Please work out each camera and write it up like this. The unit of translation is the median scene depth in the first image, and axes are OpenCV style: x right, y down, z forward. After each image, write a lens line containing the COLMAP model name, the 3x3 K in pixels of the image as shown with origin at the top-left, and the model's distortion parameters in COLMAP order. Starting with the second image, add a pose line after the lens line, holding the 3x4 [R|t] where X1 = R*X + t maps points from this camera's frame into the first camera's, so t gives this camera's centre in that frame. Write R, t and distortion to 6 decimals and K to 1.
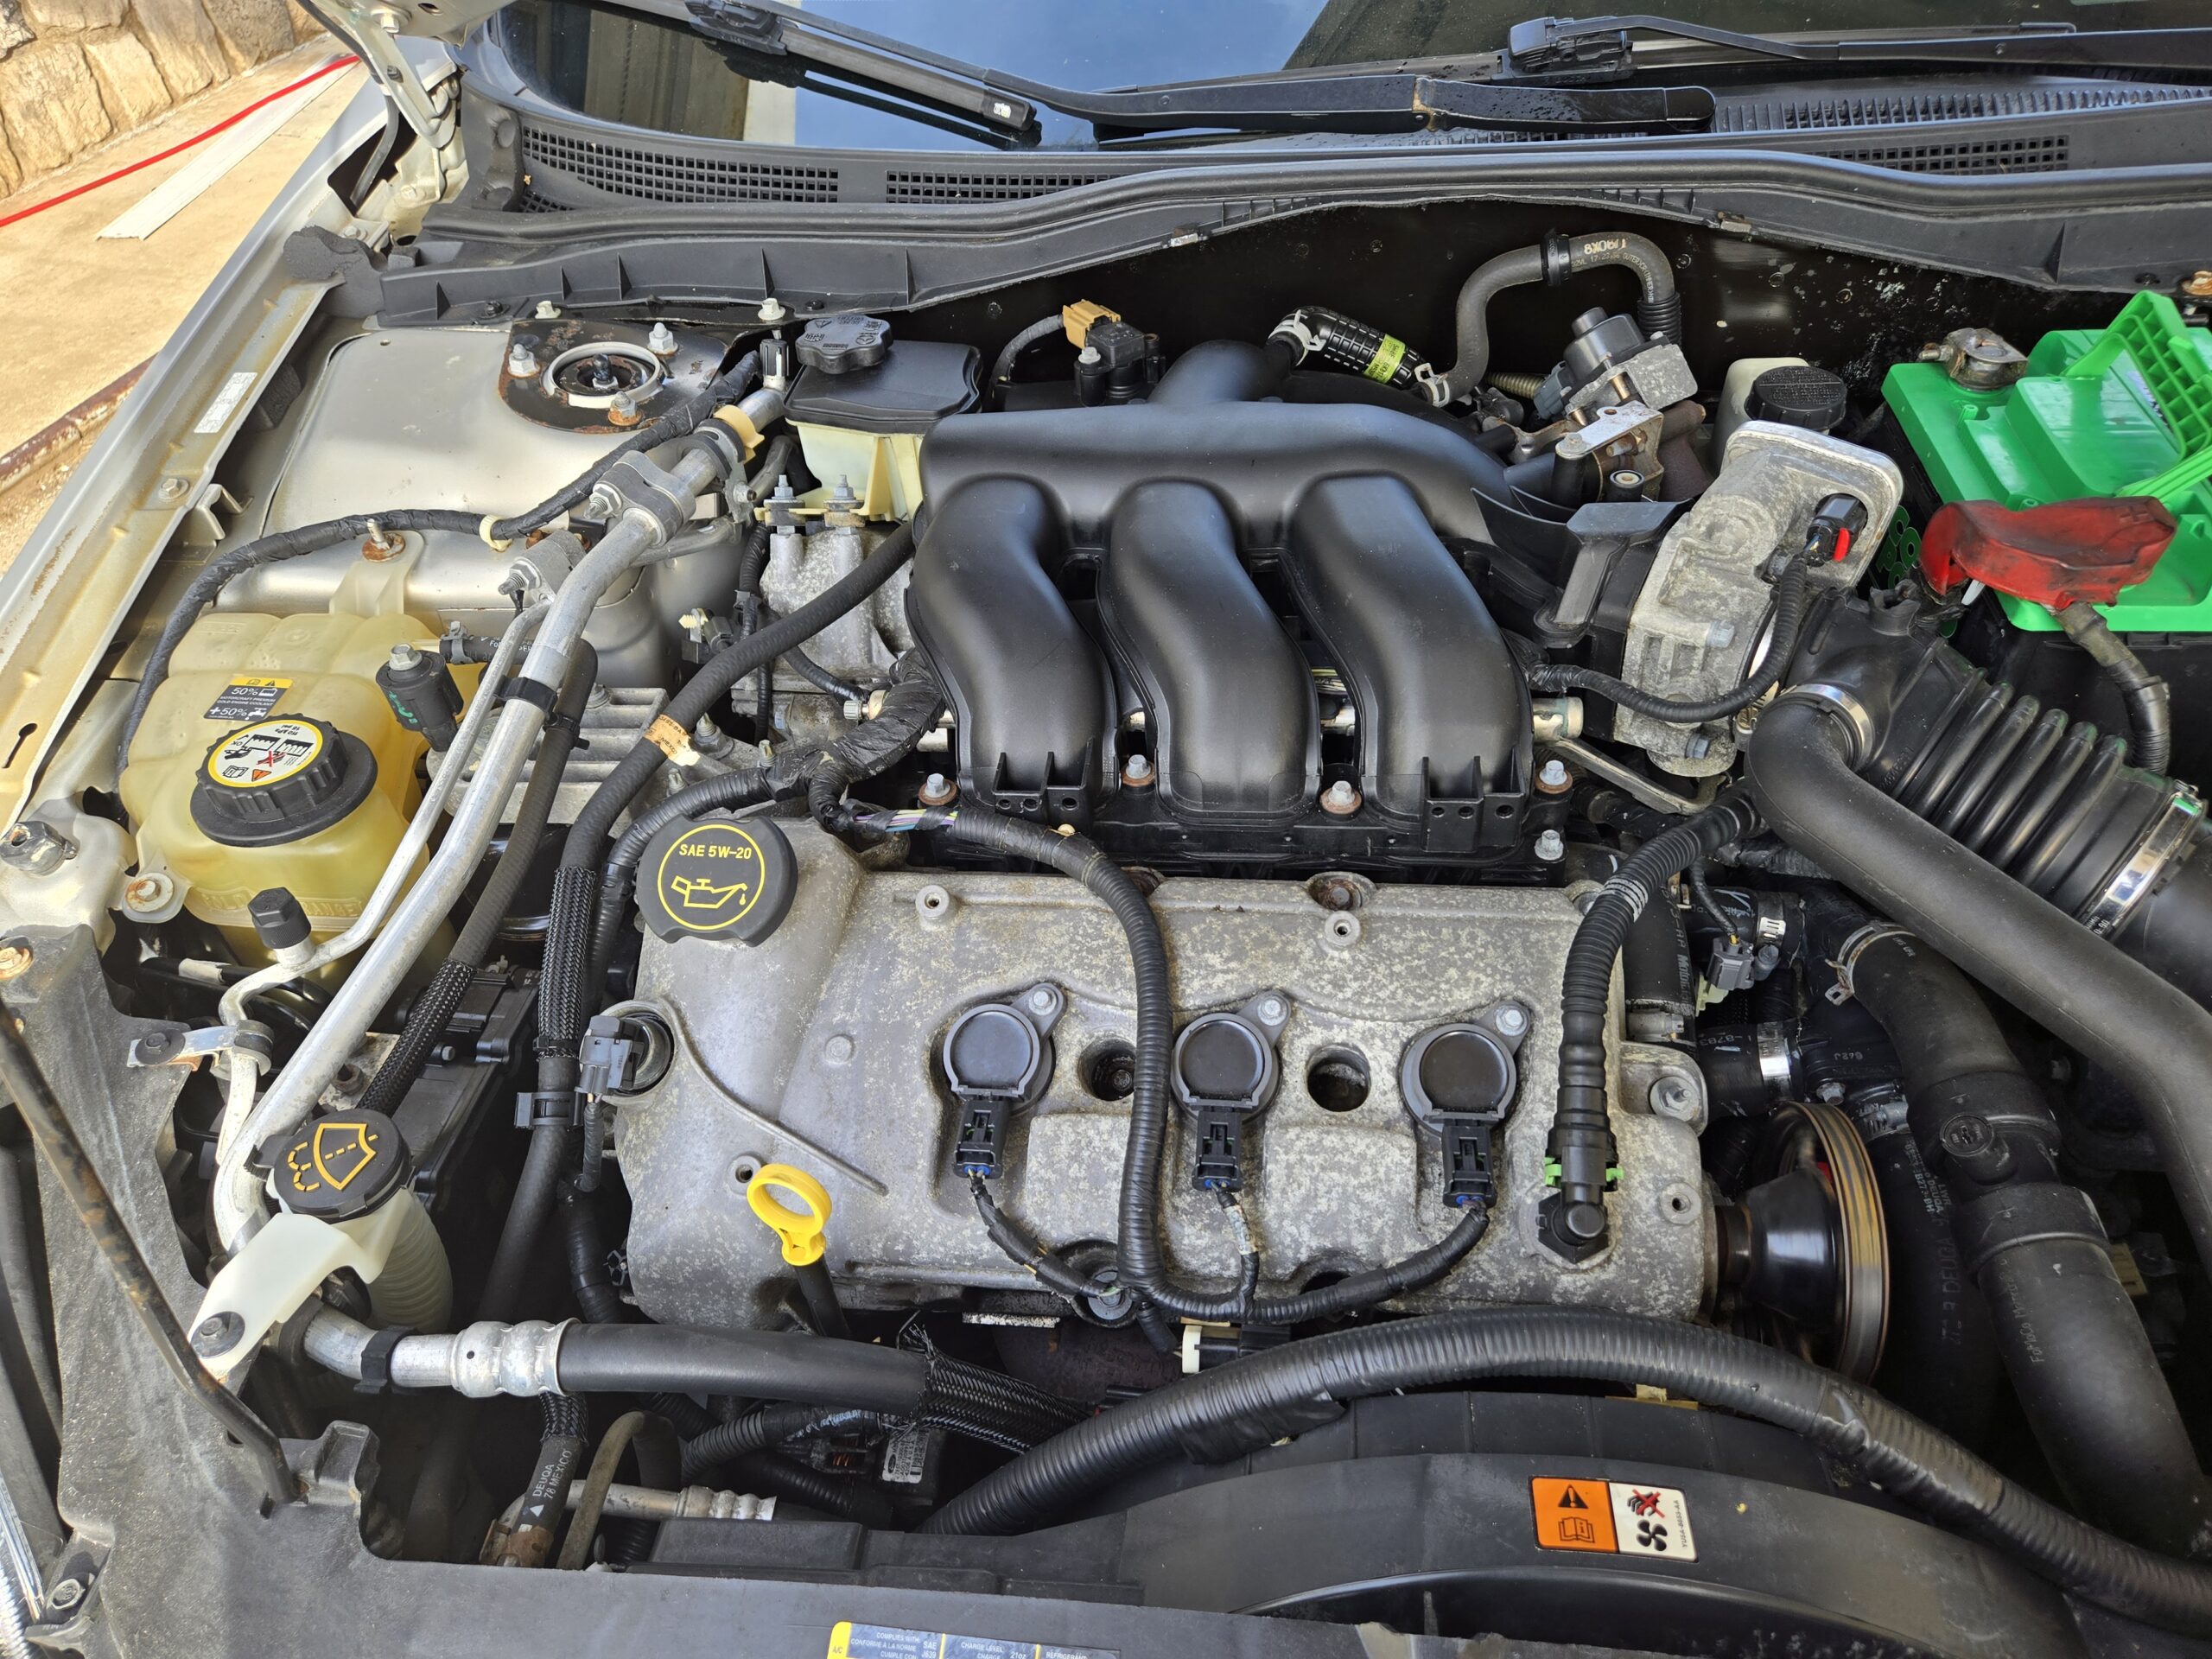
lens RADIAL K [[1485.3, 0, 1125.9], [0, 1485.3, 849.1], [0, 0, 1]] dist [0.073946, -0.064443]
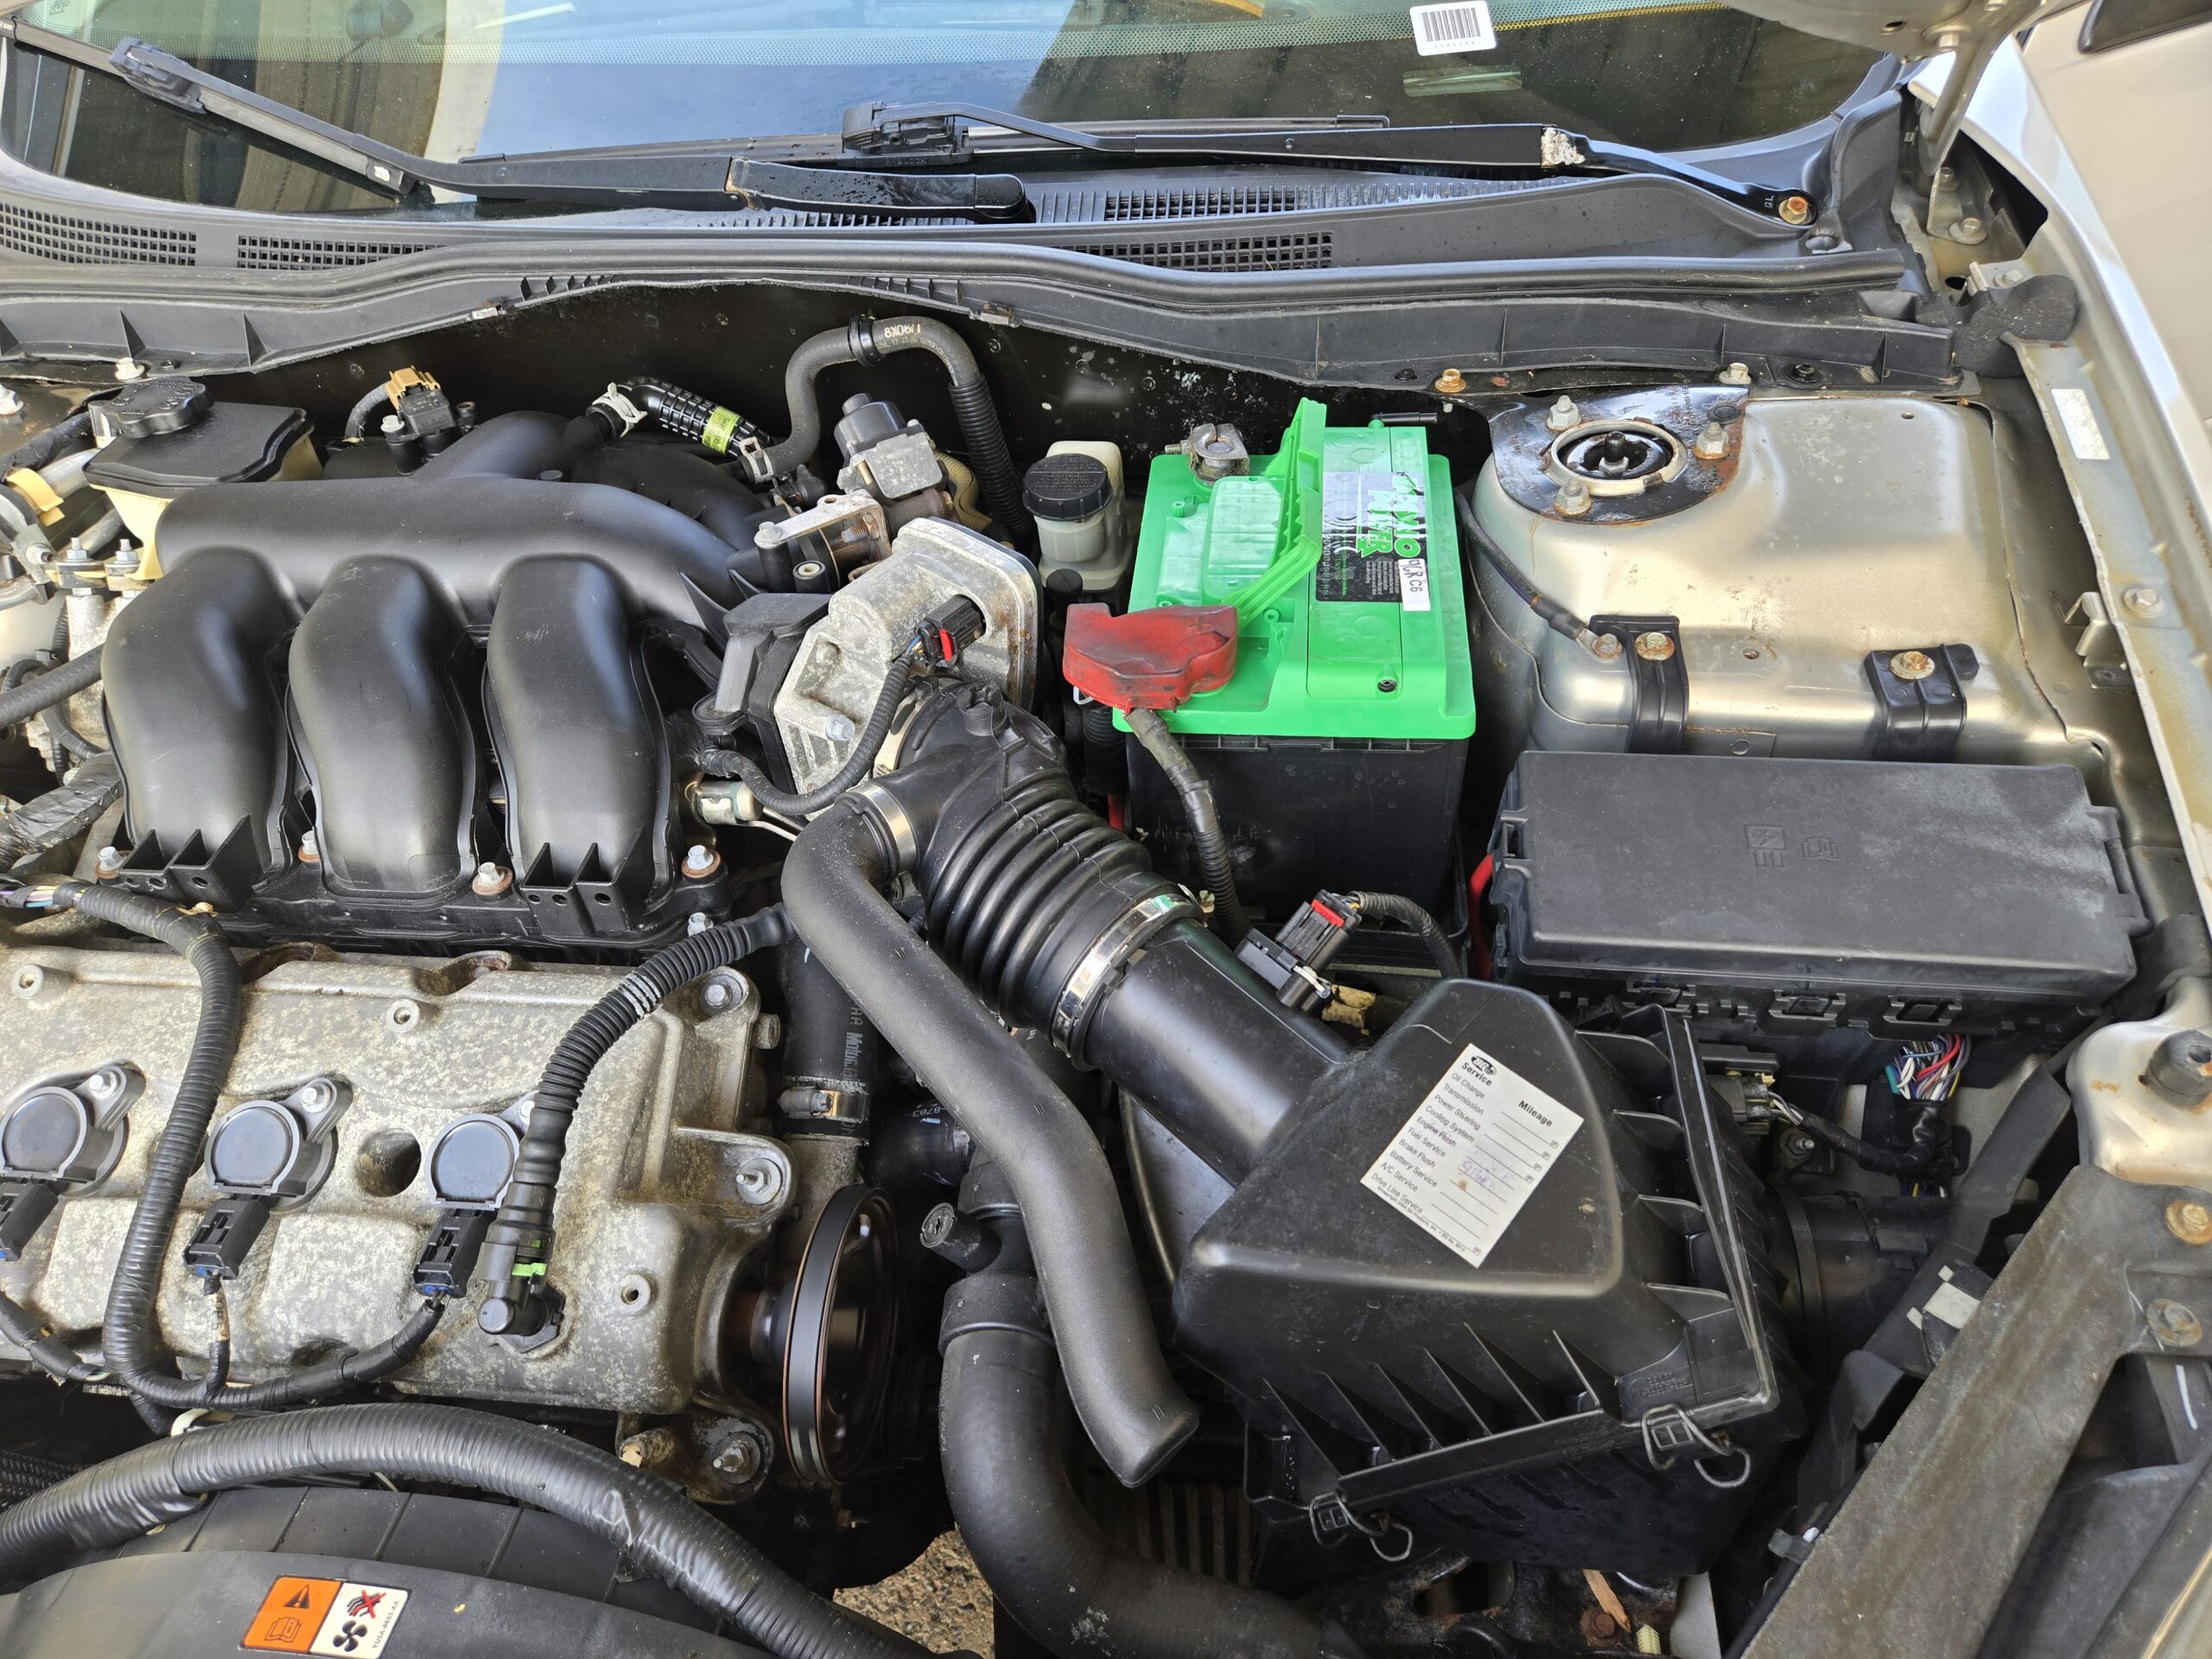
lens RADIAL K [[1485.3, 0, 1106.3], [0, 1485.3, 849.9], [0, 0, 1]] dist [0.073946, -0.064443]
pose [[0.999899, 0.013755, -0.003507, 0.577518], [-0.013741, 0.999898, 0.003825, -0.064977], [0.003559, -0.003776, 0.999987, -0.025587]]
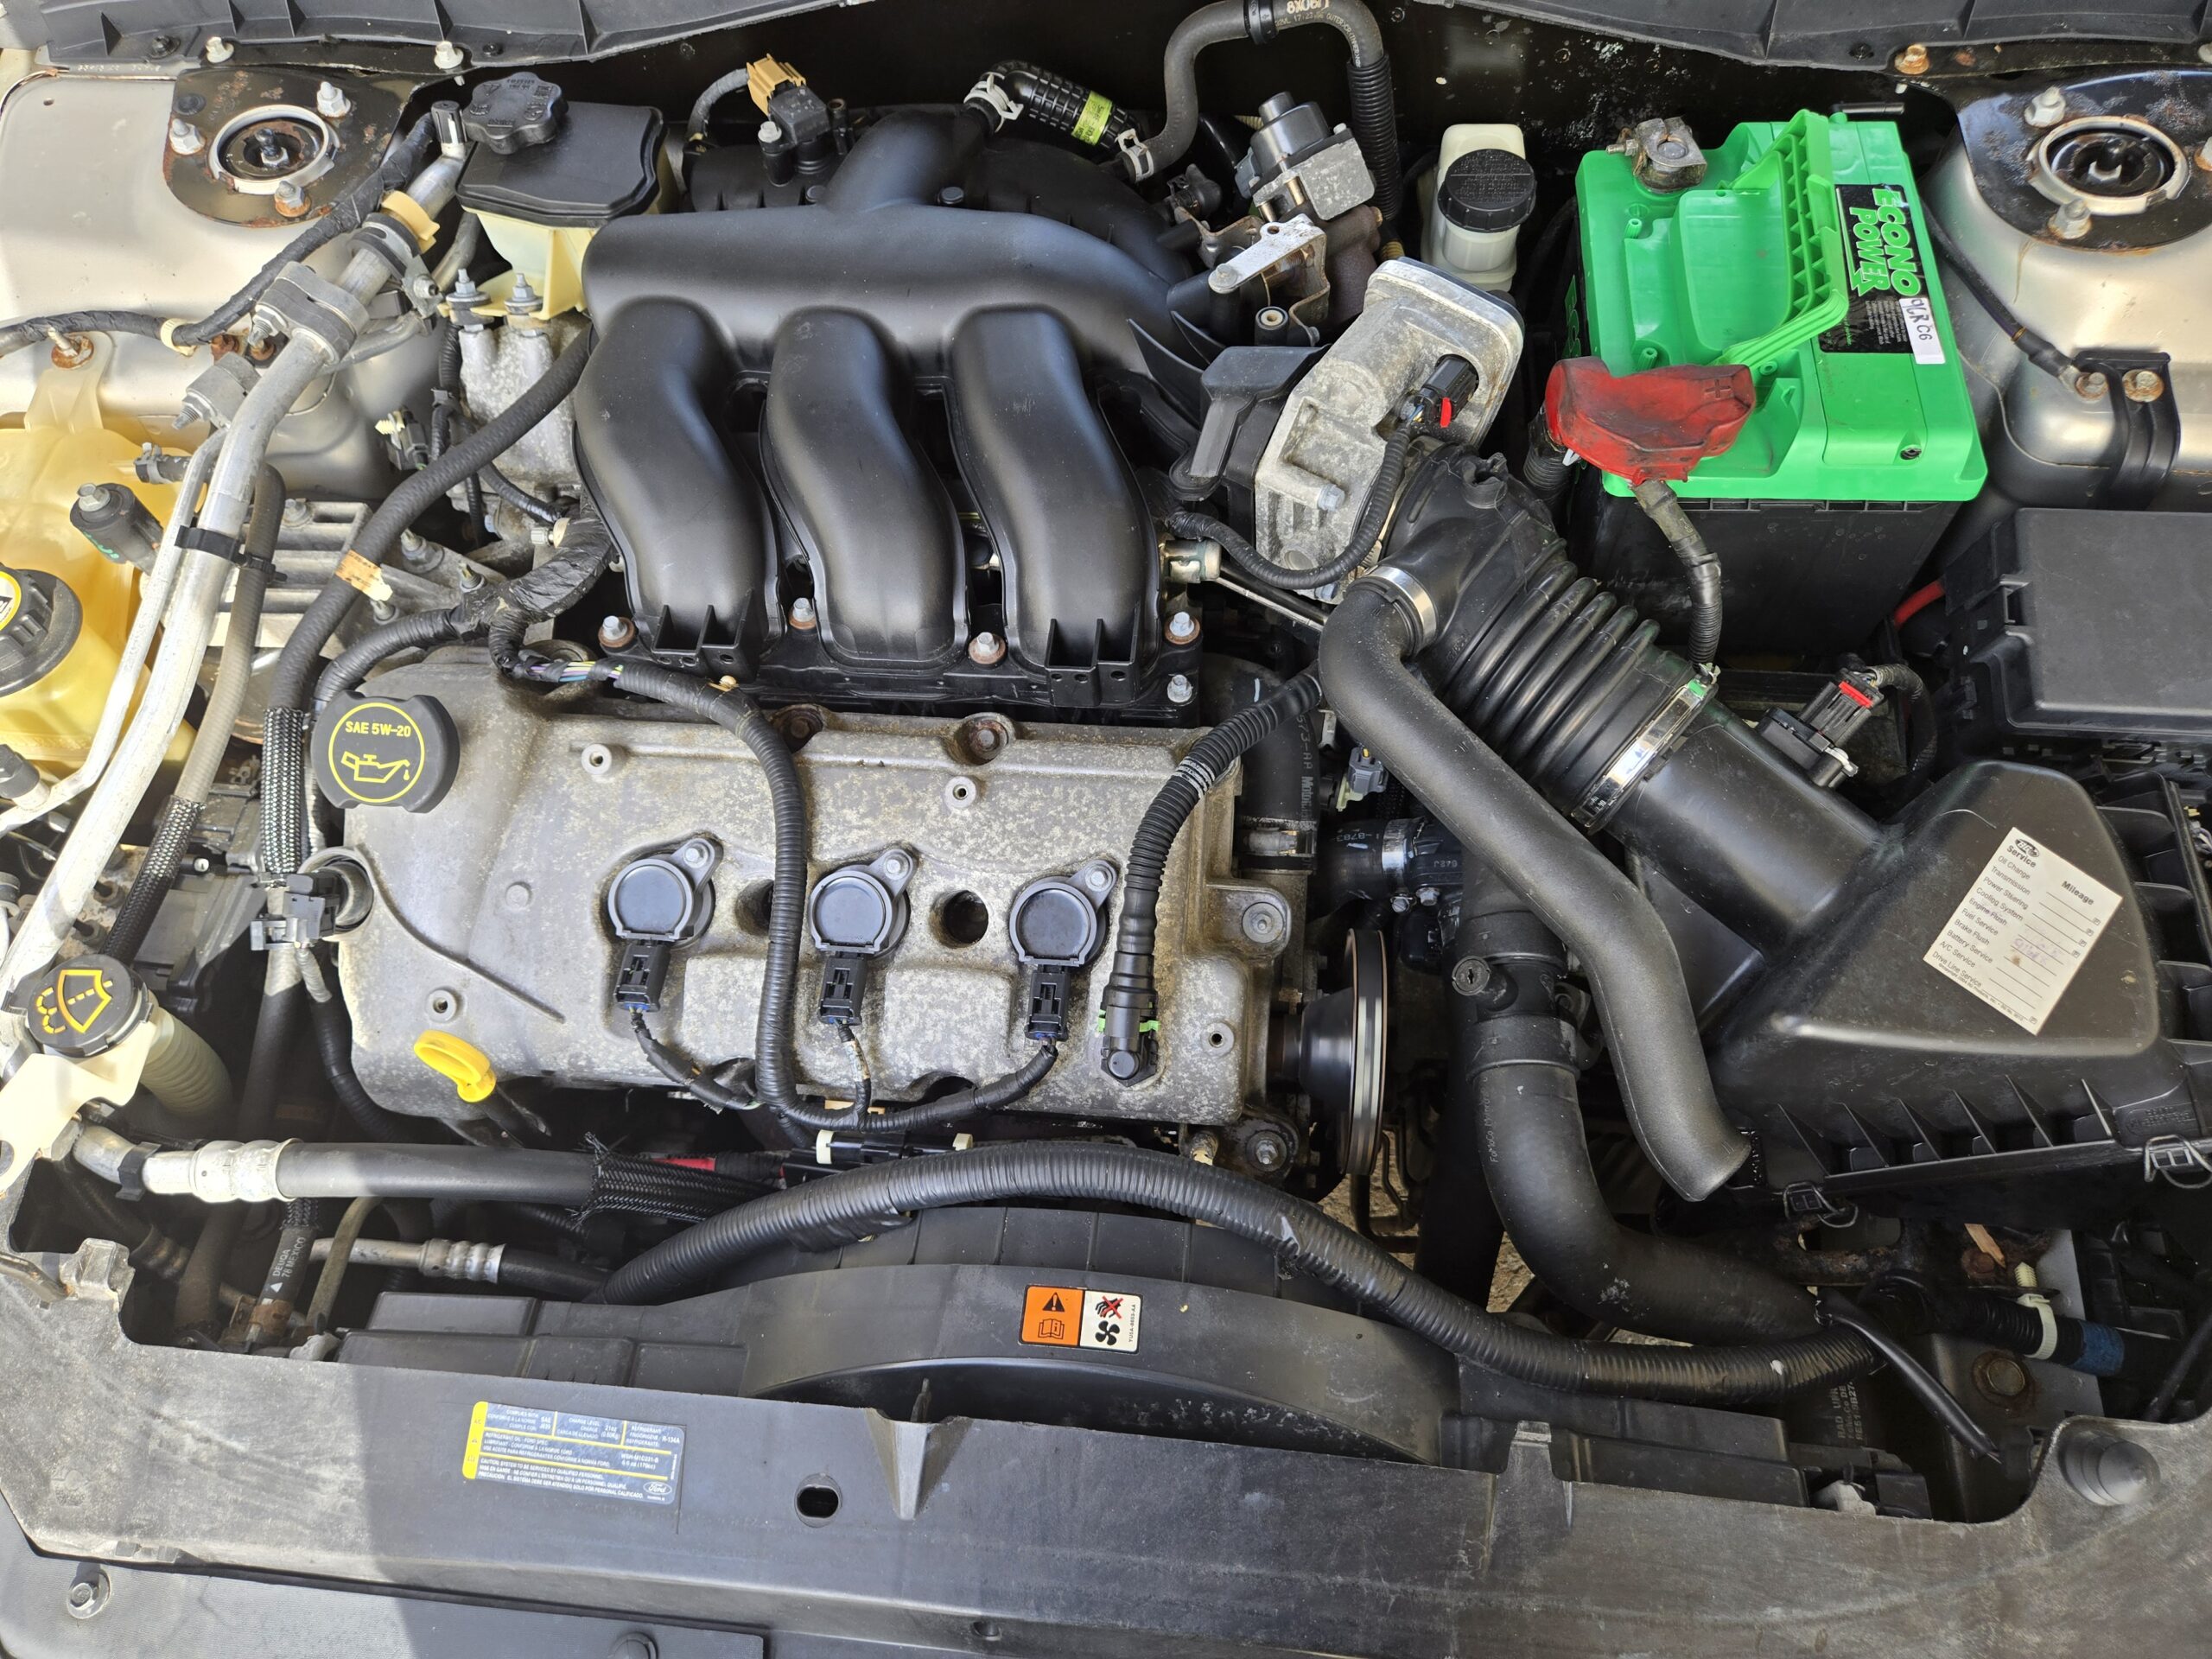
lens RADIAL K [[1485.3, 0, 1100.6], [0, 1485.3, 838.0], [0, 0, 1]] dist [0.073946, -0.064443]
pose [[0.999986, -0.005313, -0.000381, 0.230532], [0.005196, 0.957313, 0.289007, -0.216170], [-0.001171, -0.289005, 0.957327, -0.071324]]
